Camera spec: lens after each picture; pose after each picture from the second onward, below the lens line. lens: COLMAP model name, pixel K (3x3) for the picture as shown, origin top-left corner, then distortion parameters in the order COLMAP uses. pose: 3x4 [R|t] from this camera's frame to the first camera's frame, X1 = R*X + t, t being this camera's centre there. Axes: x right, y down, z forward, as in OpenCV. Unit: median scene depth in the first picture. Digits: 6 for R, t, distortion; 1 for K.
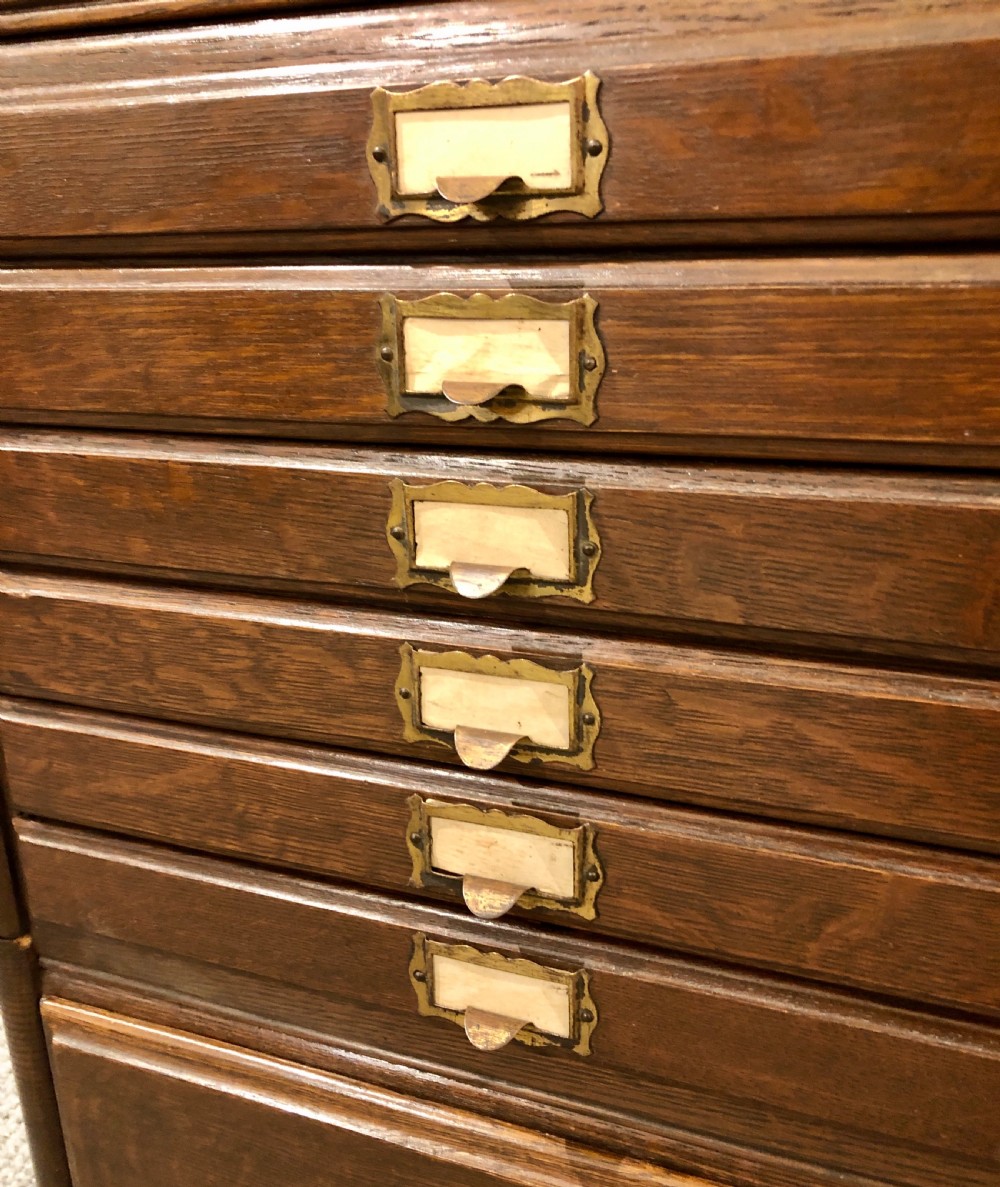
lens RADIAL K [[1139.4, 0, 493.9], [0, 1139.4, 583.7], [0, 0, 1]] dist [0.025231, 0.000000]
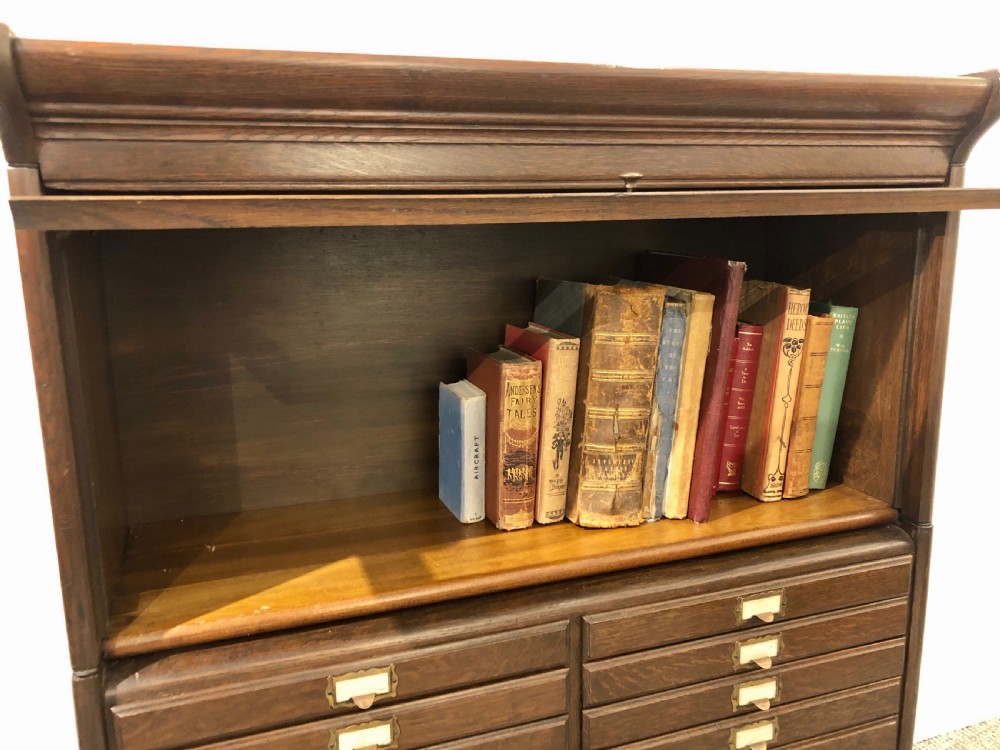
lens RADIAL K [[818.3, 0, 490.6], [0, 818.3, 354.7], [0, 0, 1]] dist [0.028433, -0.029863]
pose [[0.756198, -0.101176, 0.646473, -1.081242], [0.202296, 0.975722, -0.083927, -0.936552], [-0.622287, 0.194244, 0.758306, -1.199745]]
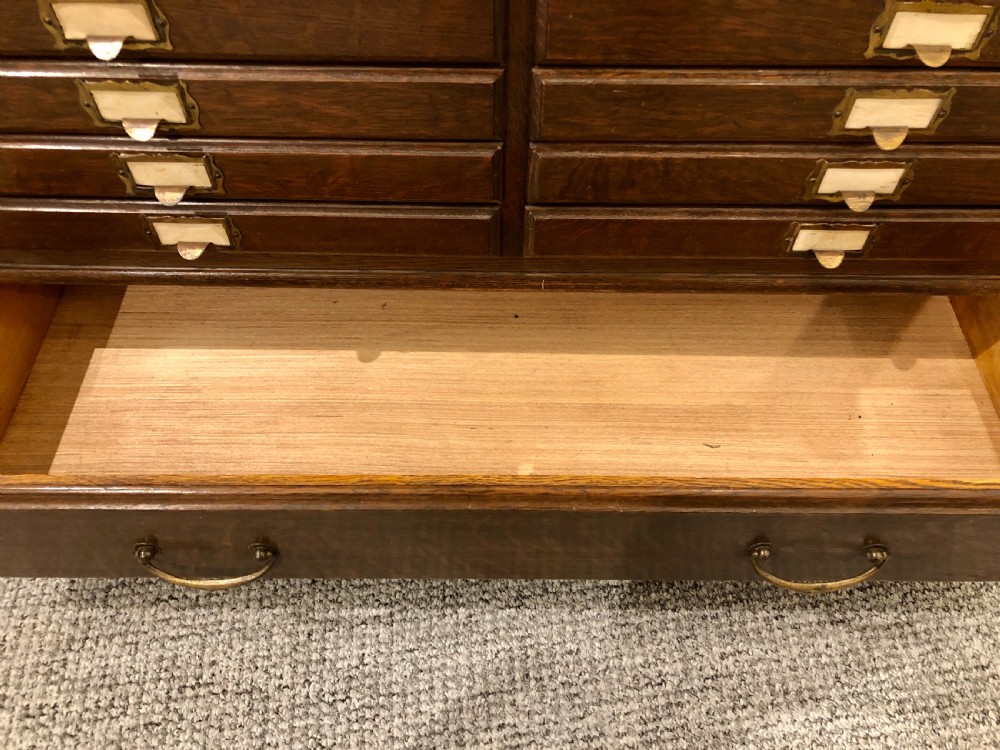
lens RADIAL K [[818.3, 0, 503.8], [0, 818.3, 366.7], [0, 0, 1]] dist [0.028433, -0.029863]
pose [[0.927191, -0.282348, 0.246163, 0.103408], [0.081057, 0.792816, 0.604047, -0.330191], [-0.365713, -0.540114, 0.757978, -0.507677]]
